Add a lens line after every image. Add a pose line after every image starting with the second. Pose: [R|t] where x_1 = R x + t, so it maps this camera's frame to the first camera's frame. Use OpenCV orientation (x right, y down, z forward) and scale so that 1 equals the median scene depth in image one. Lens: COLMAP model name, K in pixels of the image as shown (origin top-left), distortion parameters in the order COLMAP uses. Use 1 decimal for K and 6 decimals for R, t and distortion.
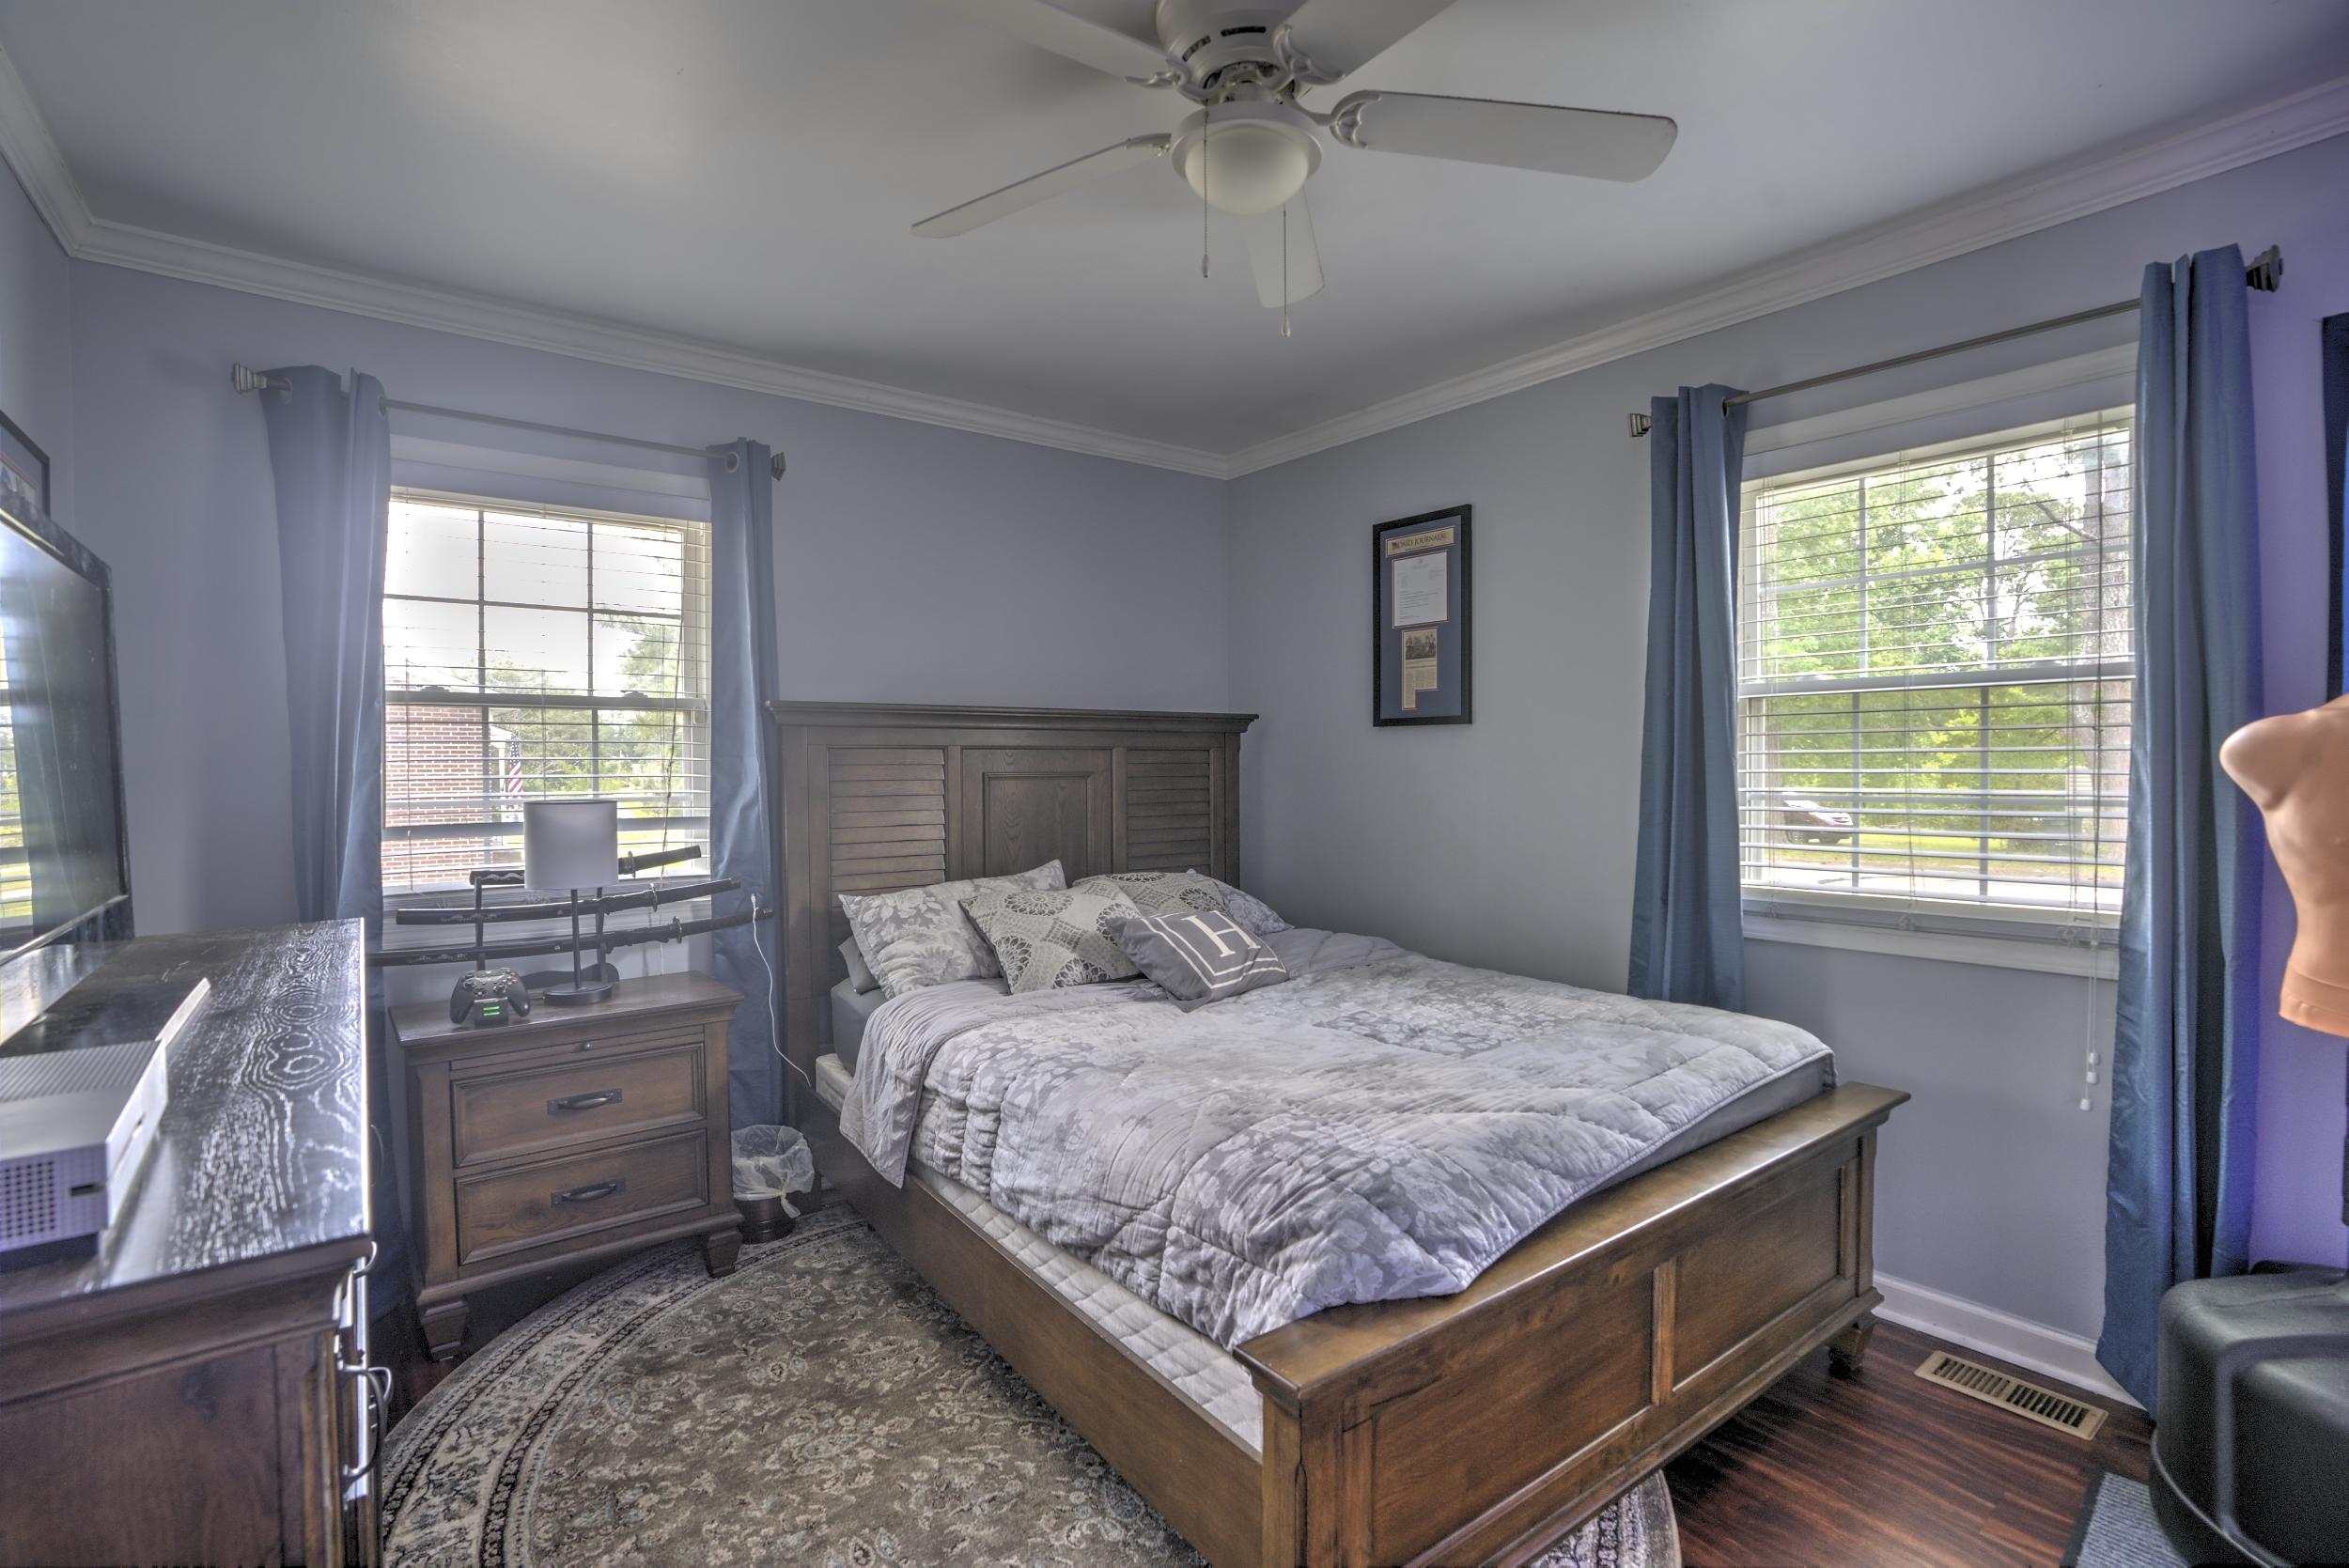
lens RADIAL K [[1078.8, 0, 1181.9], [0, 1078.8, 774.8], [0, 0, 1]] dist [-0.065307, 0.023875]
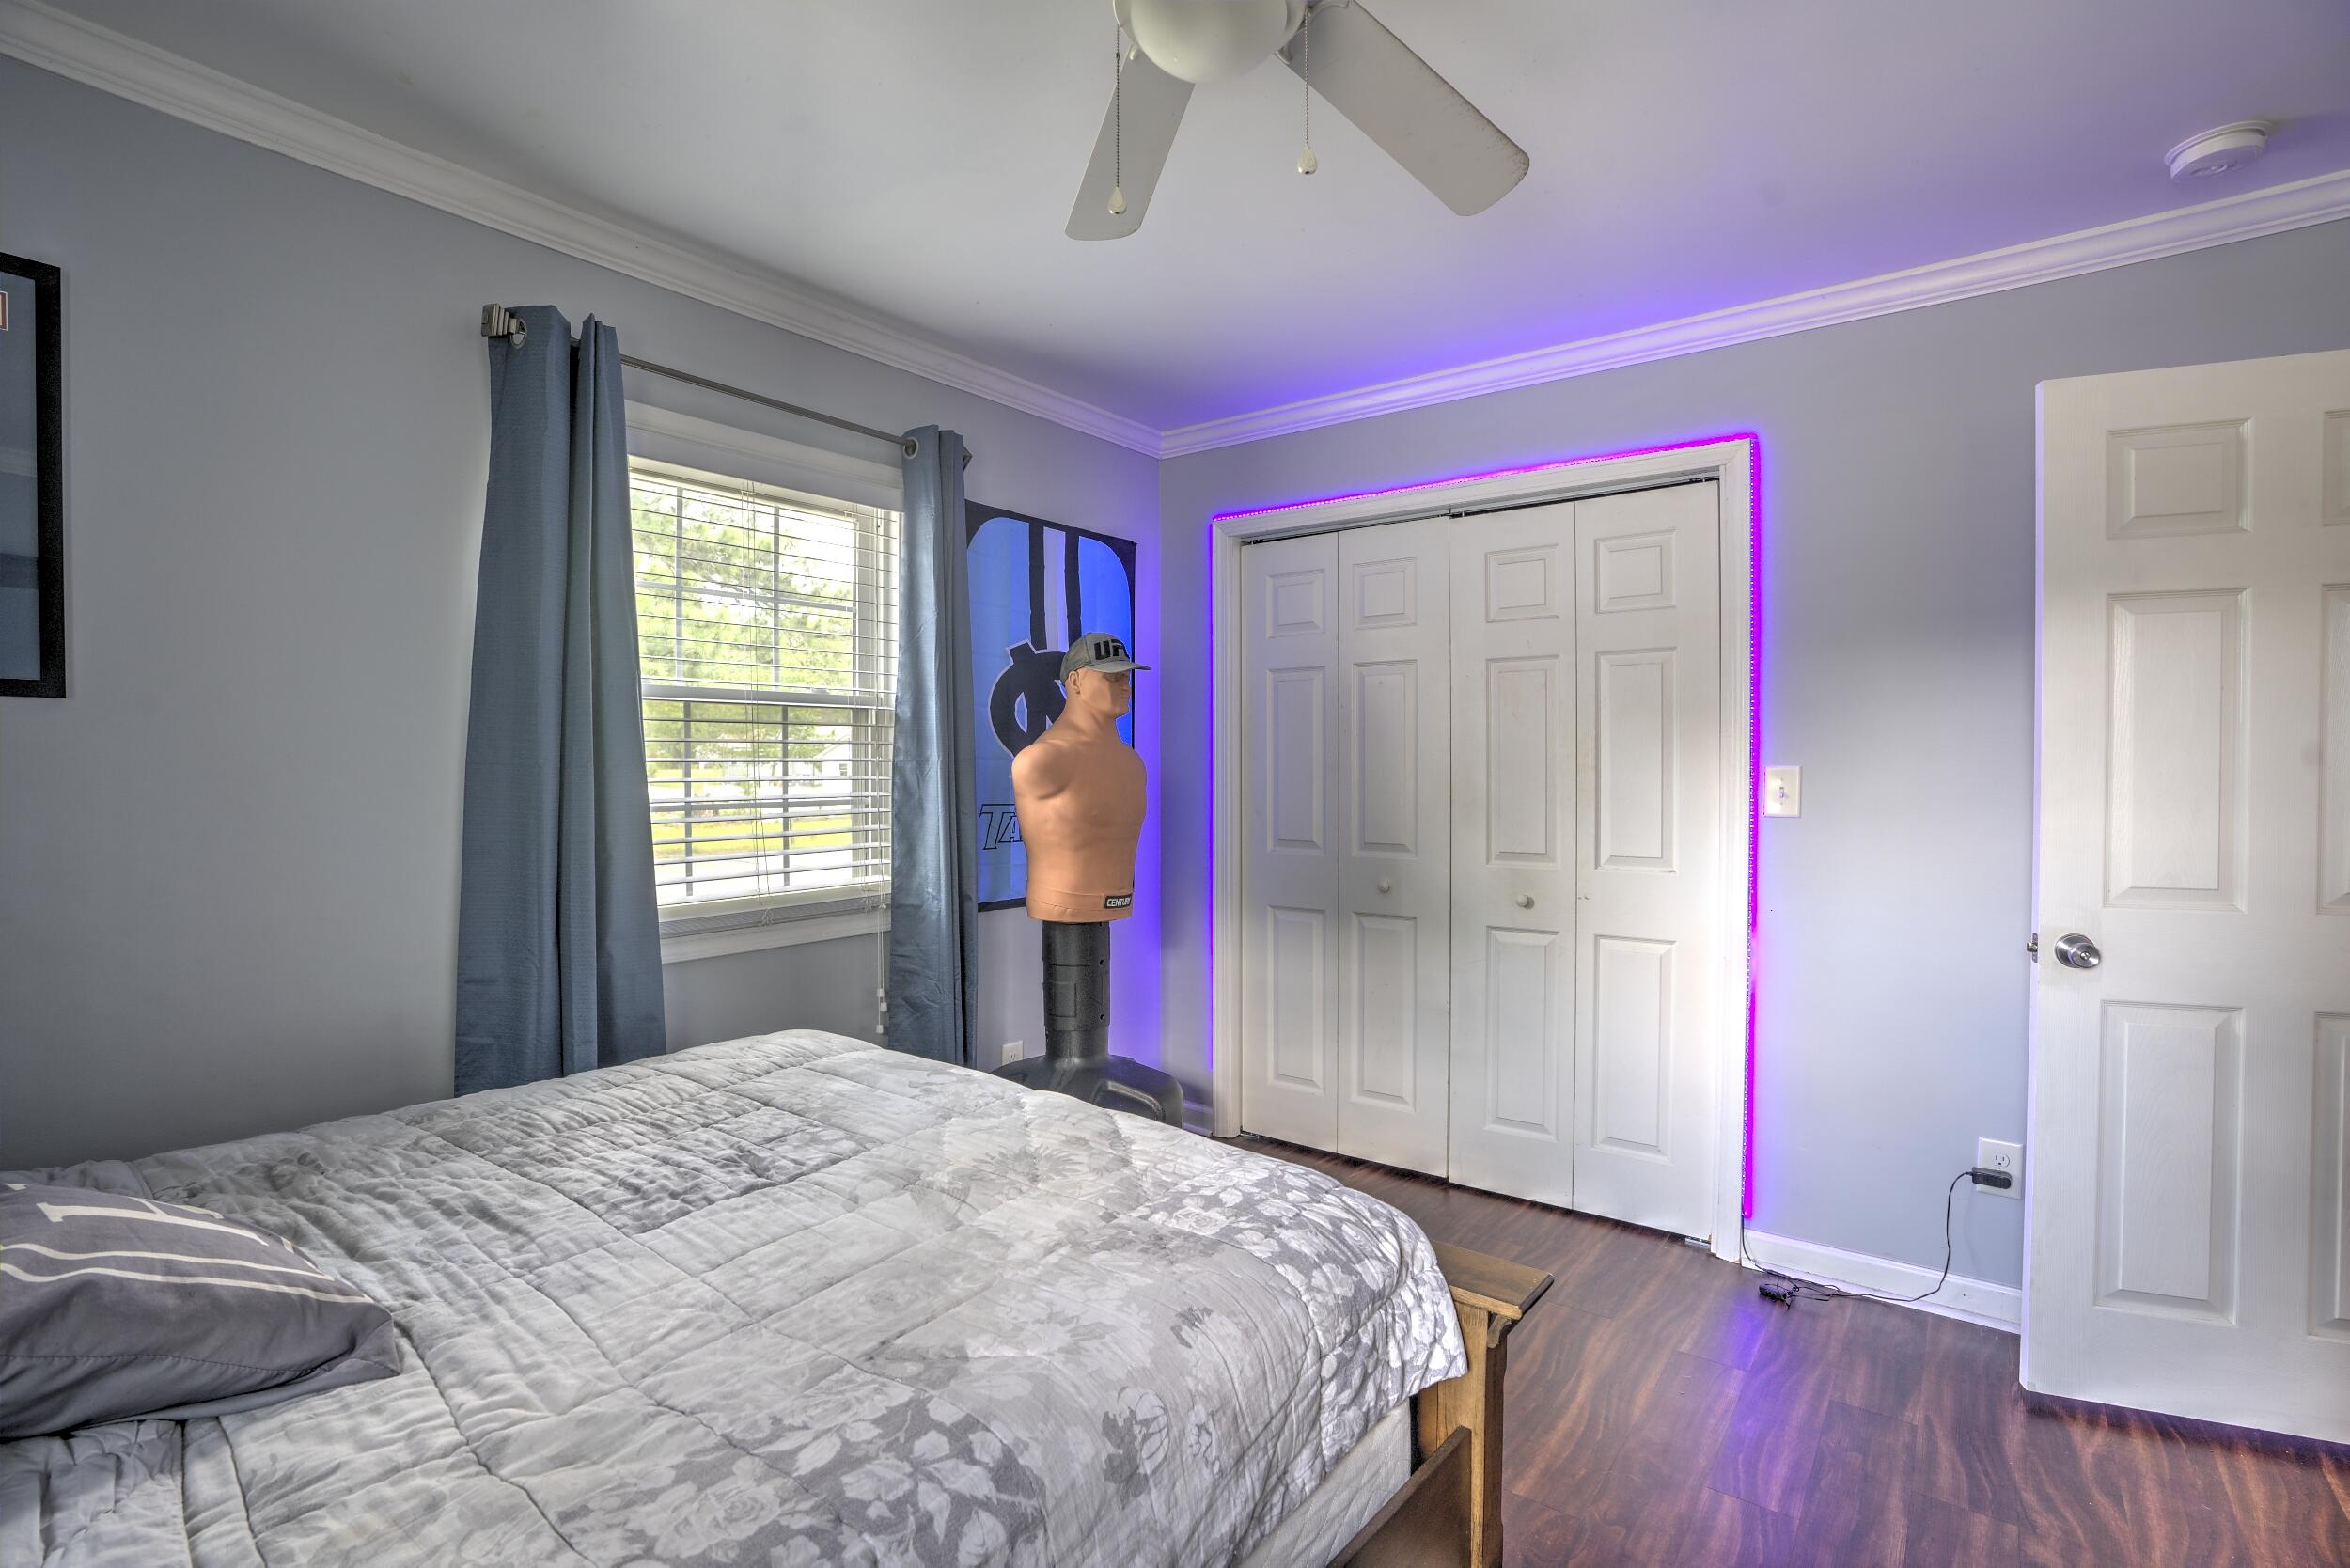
lens RADIAL K [[1079.4, 0, 1192.6], [0, 1079.4, 785.4], [0, 0, 1]] dist [-0.065307, 0.023875]
pose [[-0.253025, -0.011512, 0.967391, -0.574859], [0.014947, 0.999763, 0.015807, -0.010062], [-0.967344, 0.018459, -0.252793, 1.007558]]
